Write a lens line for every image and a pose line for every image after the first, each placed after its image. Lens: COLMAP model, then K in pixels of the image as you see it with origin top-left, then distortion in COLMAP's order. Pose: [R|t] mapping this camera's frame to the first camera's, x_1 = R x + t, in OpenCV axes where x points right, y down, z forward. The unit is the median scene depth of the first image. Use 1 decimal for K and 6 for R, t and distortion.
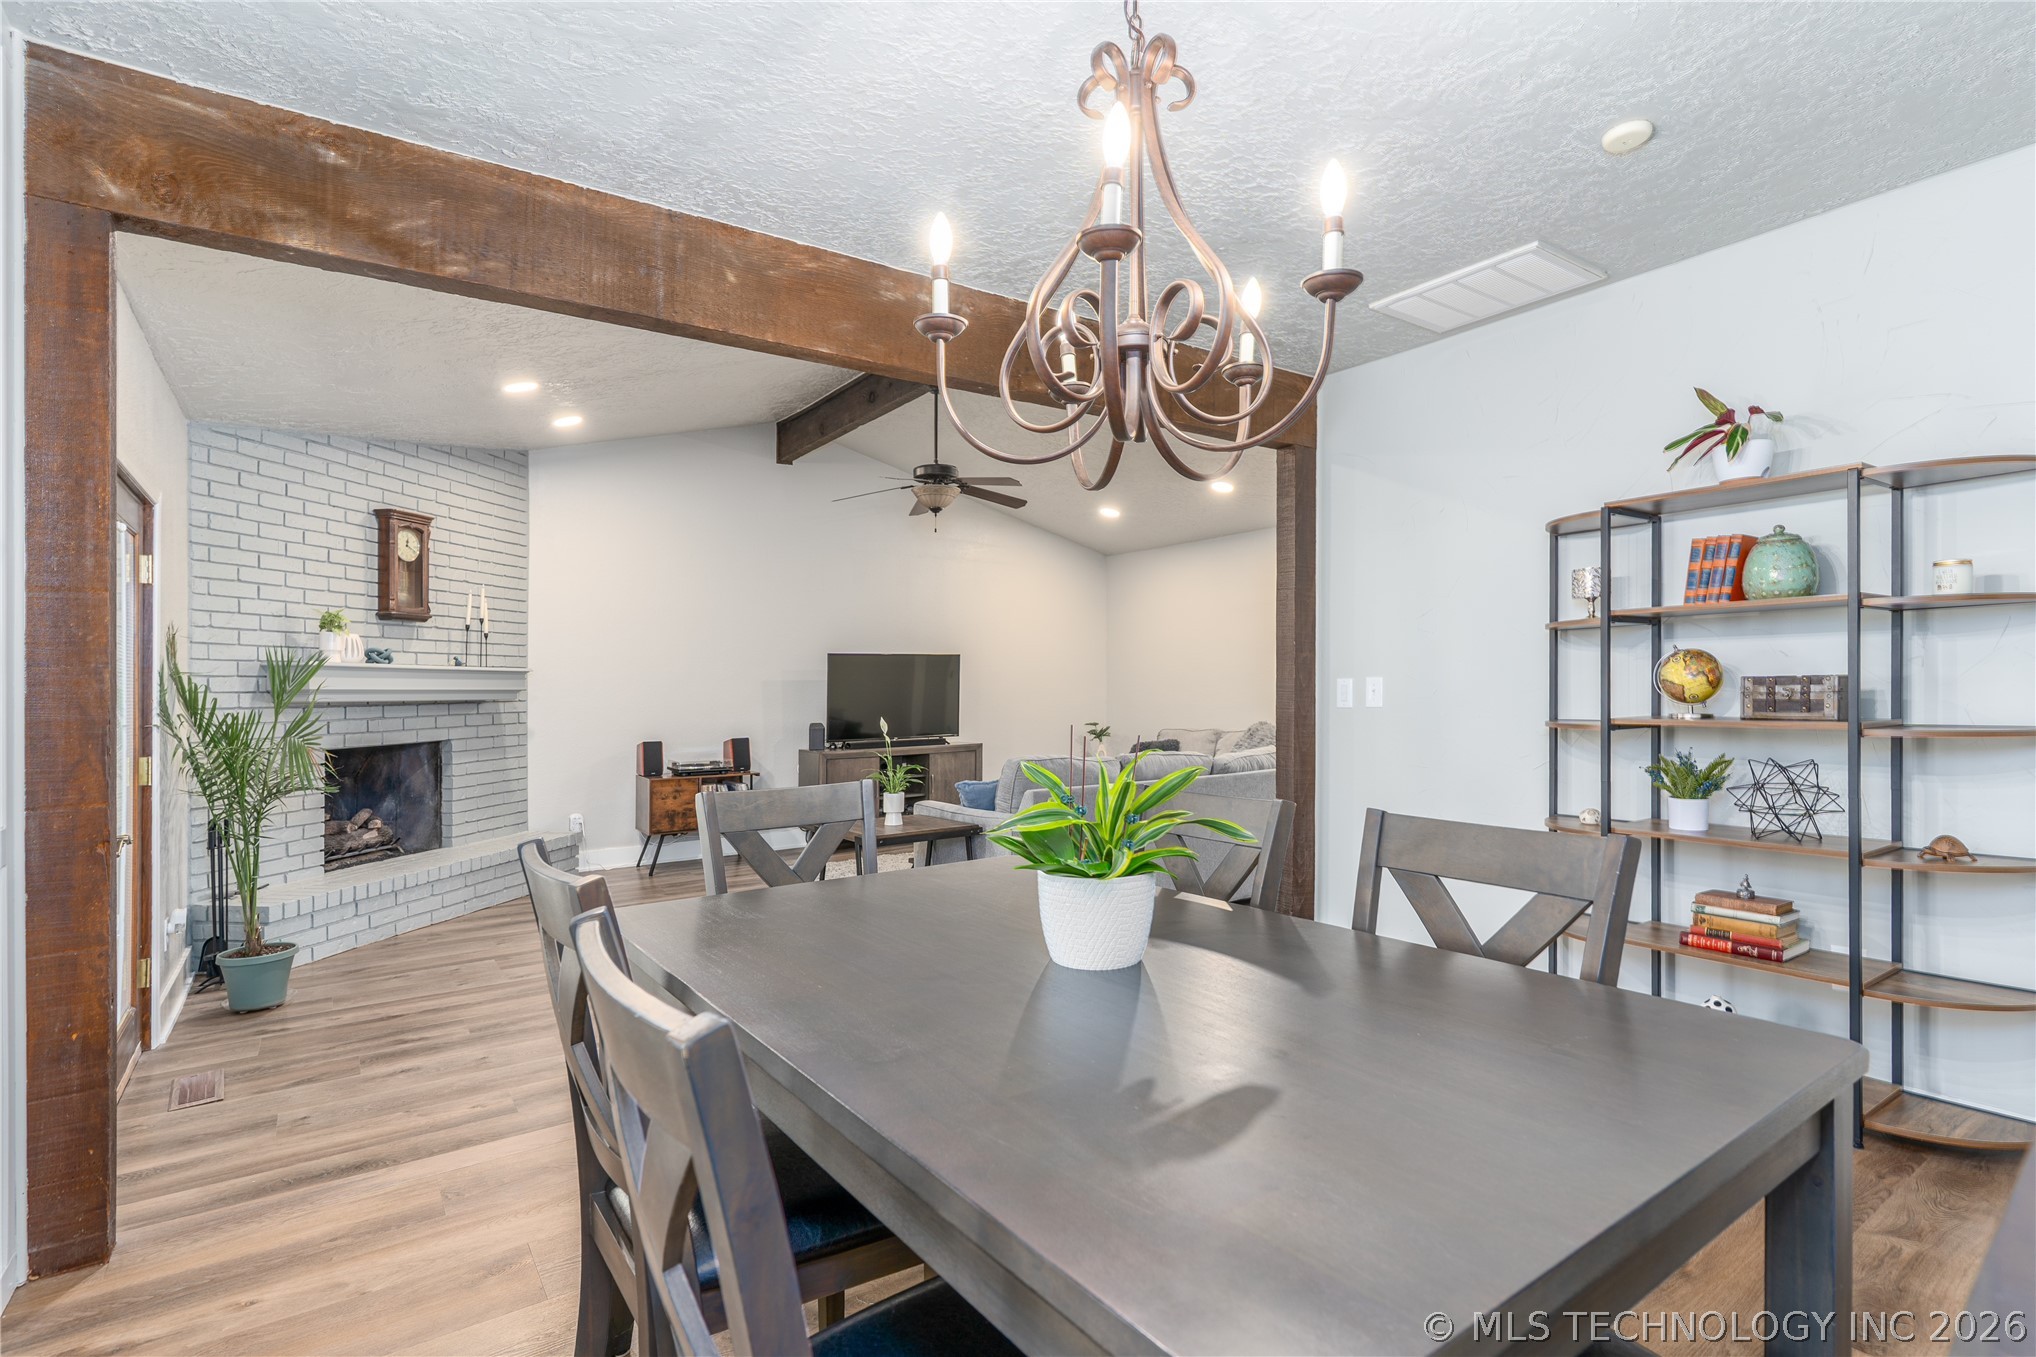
lens RADIAL K [[971.3, 0, 1021.6], [0, 971.3, 670.2], [0, 0, 1]] dist [-0.001498, 0.000192]
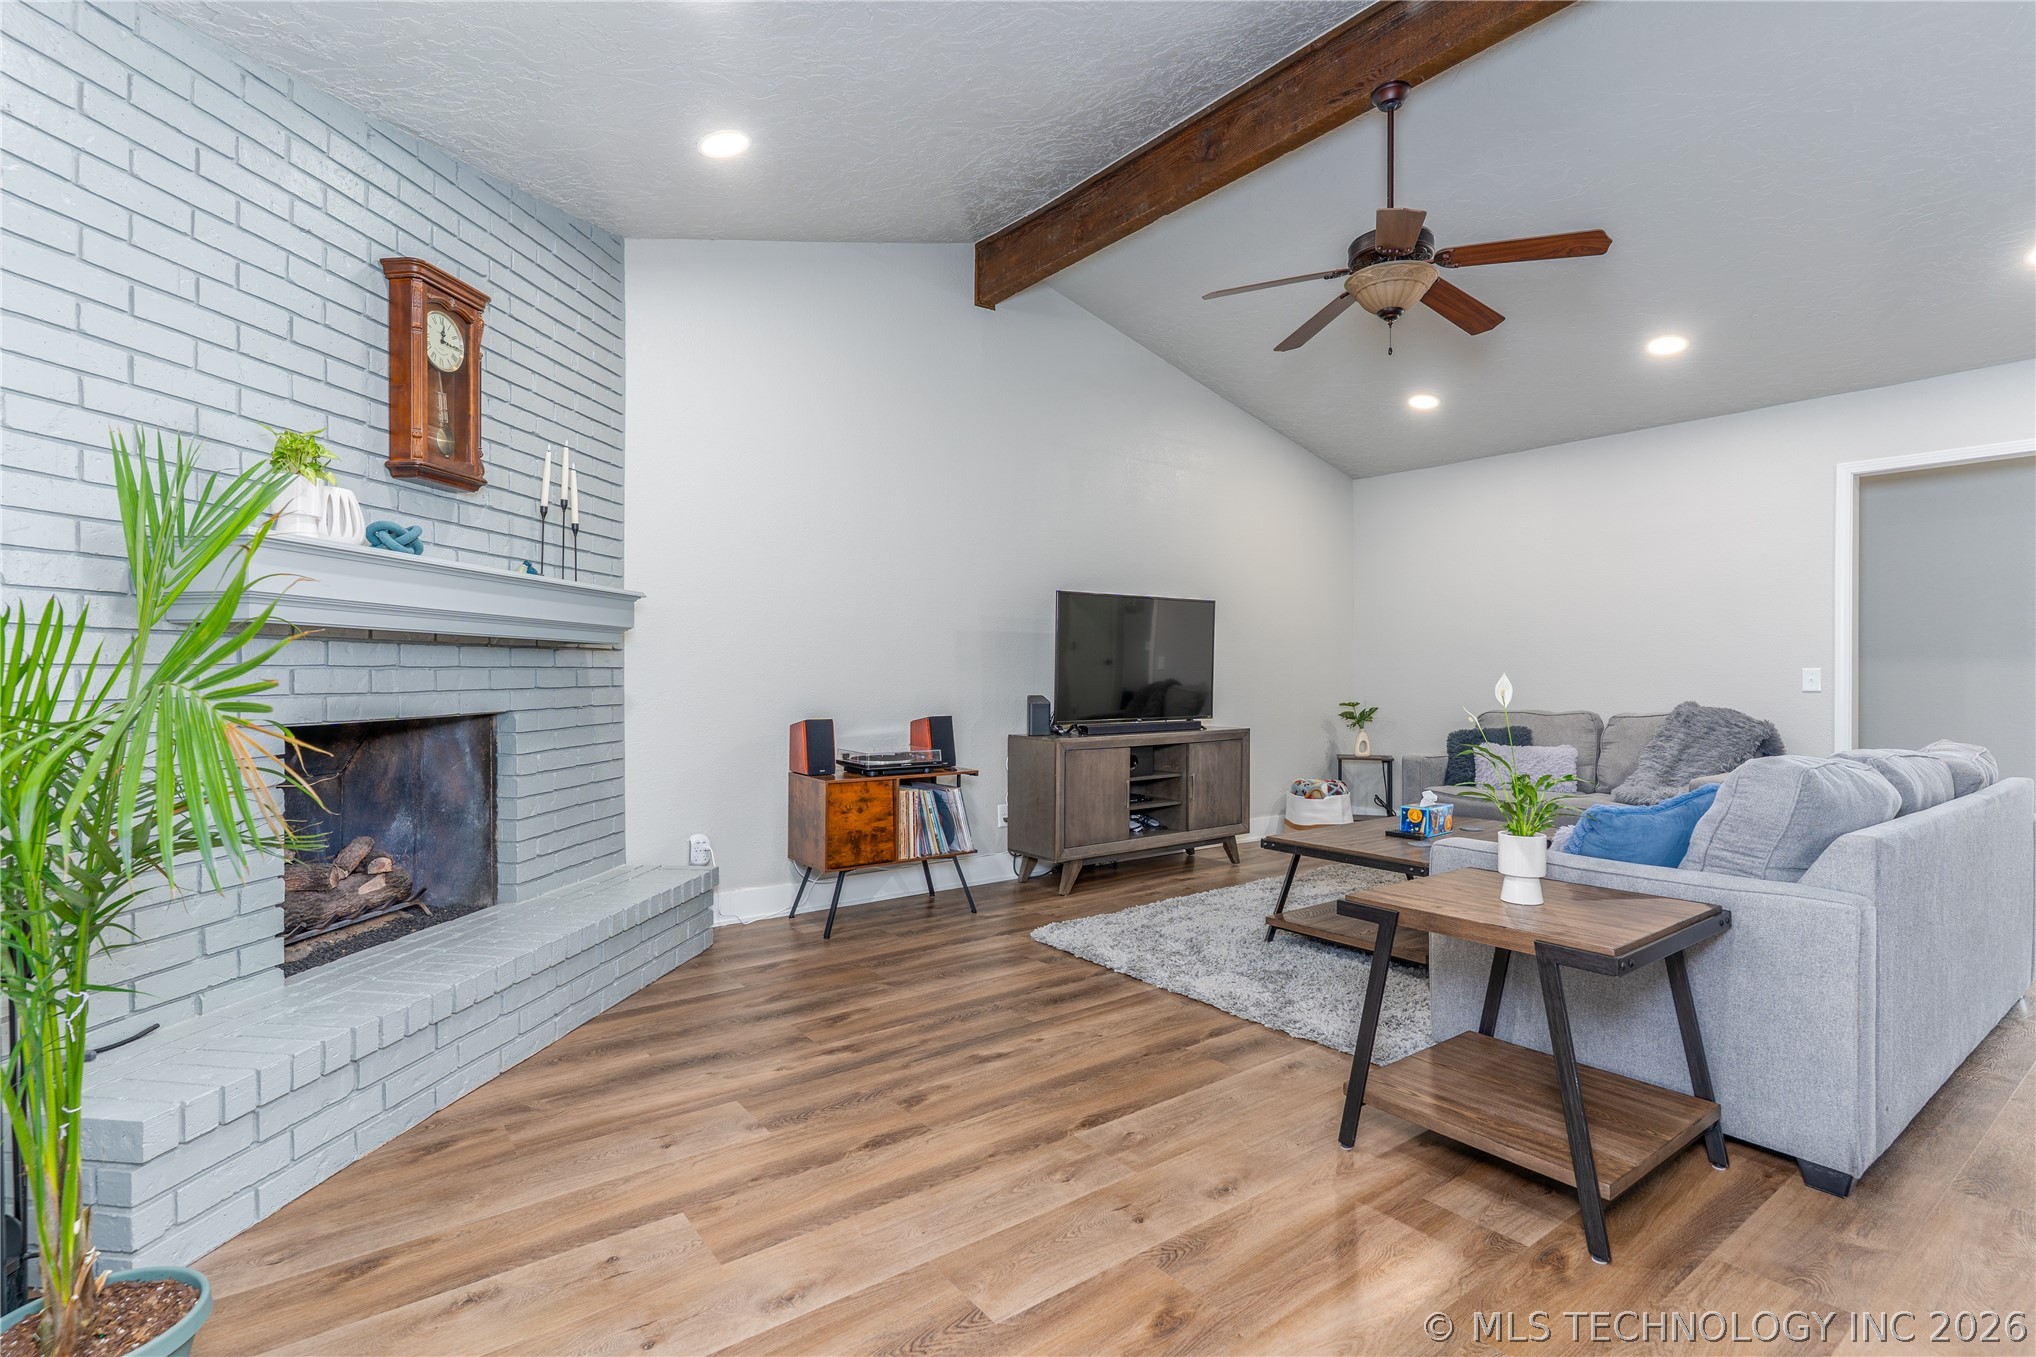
lens RADIAL K [[971.3, 0, 1018.1], [0, 971.3, 679.4], [0, 0, 1]] dist [-0.001498, 0.000192]
pose [[0.999638, 0.012035, 0.024073, -0.310001], [-0.012580, 0.999666, 0.022596, 0.036863], [-0.023793, -0.022890, 0.999455, 0.432597]]
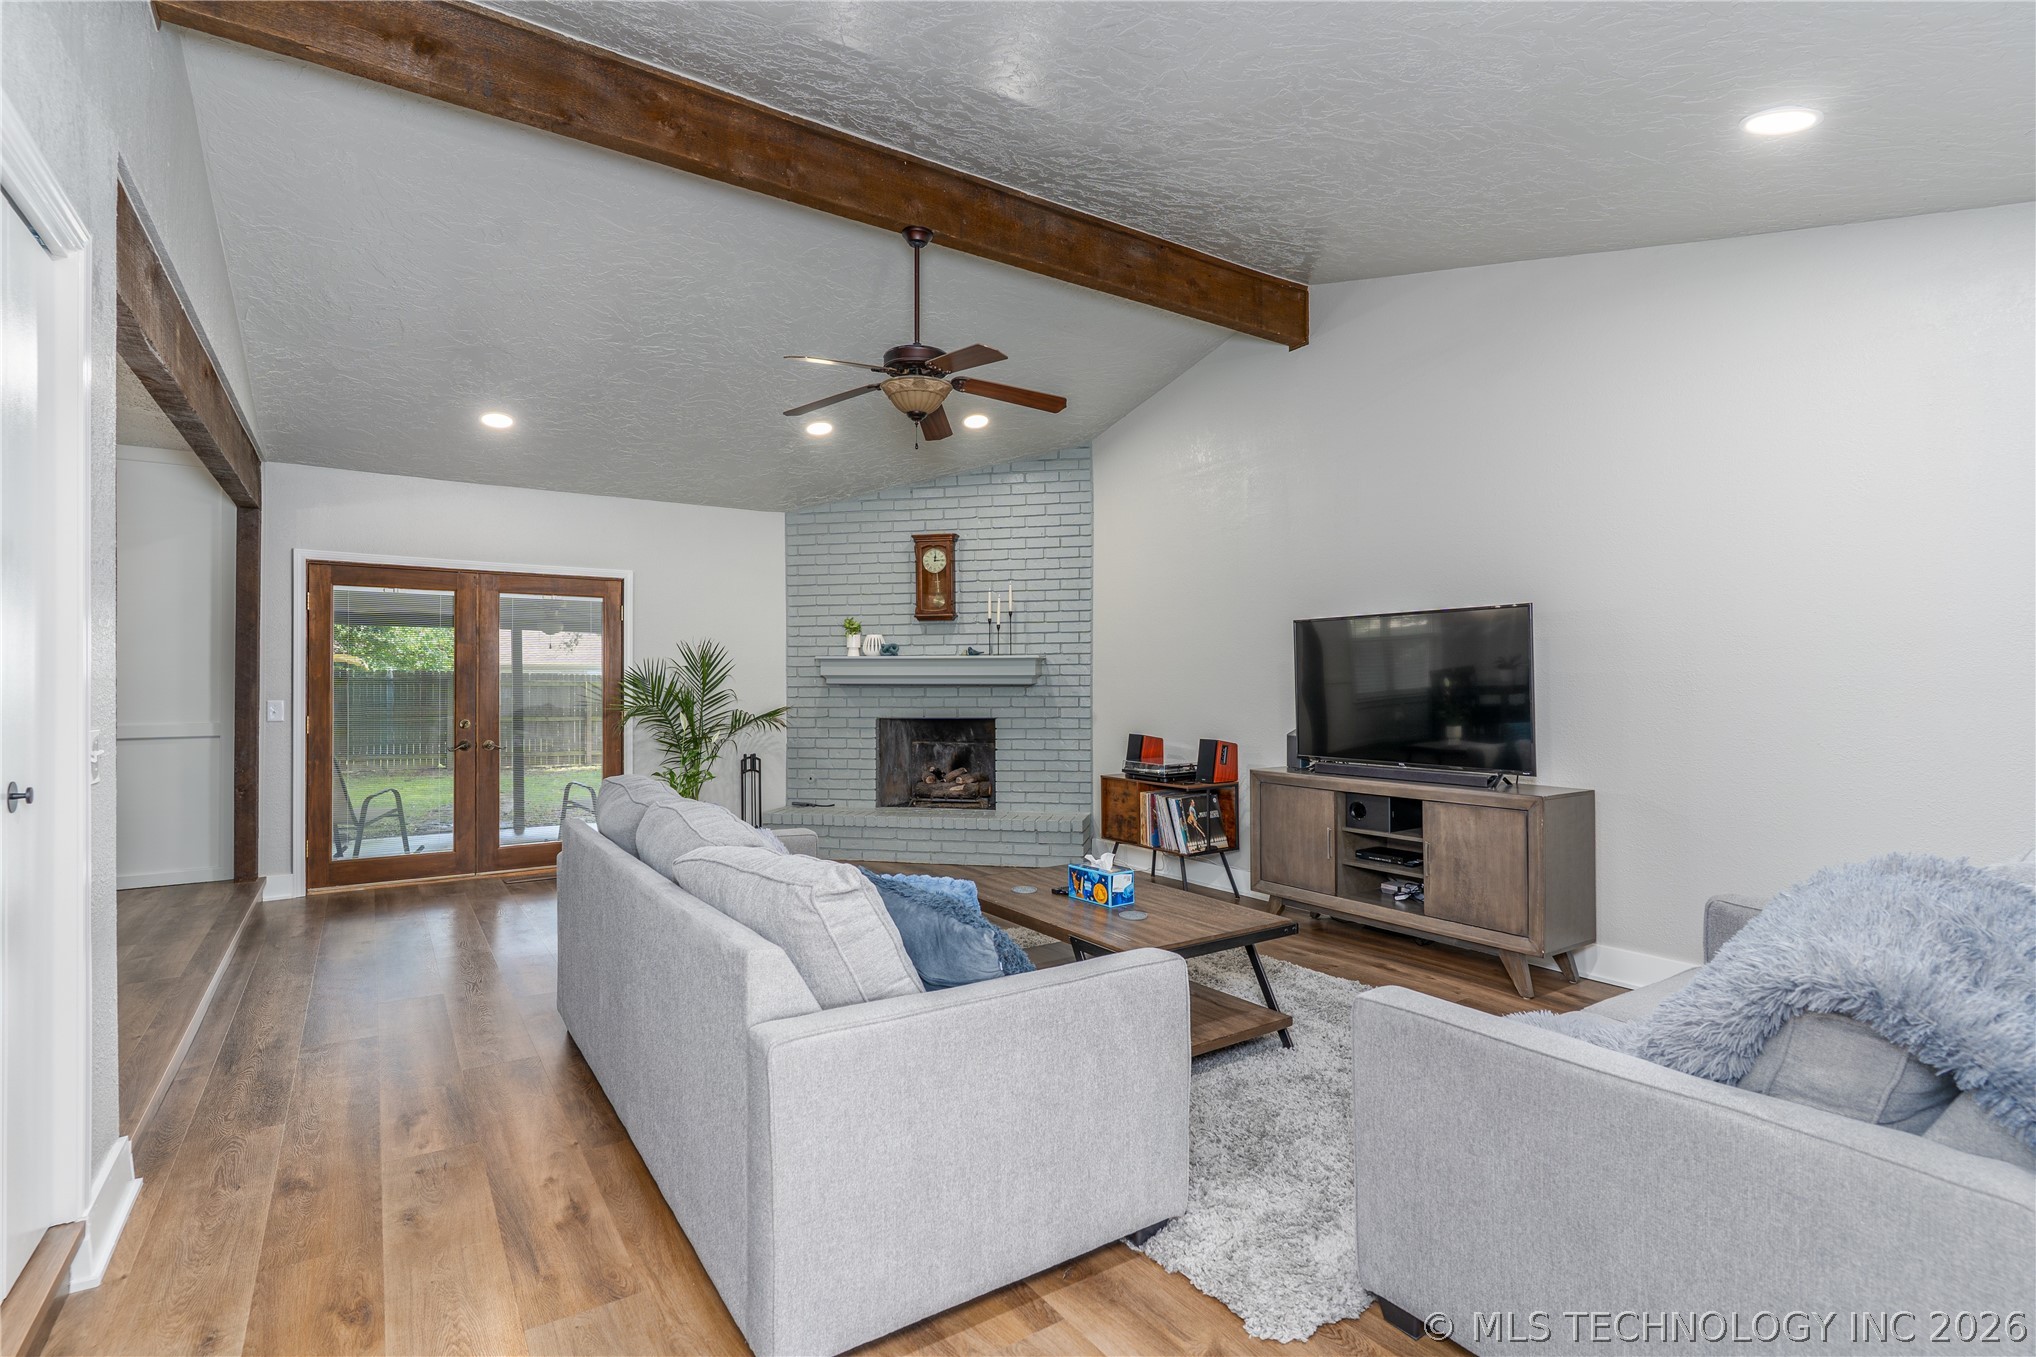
lens RADIAL K [[971.3, 0, 1018.5], [0, 971.3, 670.5], [0, 0, 1]] dist [-0.001498, 0.000192]
pose [[-0.034615, -0.000984, -0.999400, 0.580453], [0.019747, 0.999804, -0.001668, 0.017296], [0.999206, -0.019793, -0.034589, 1.073562]]
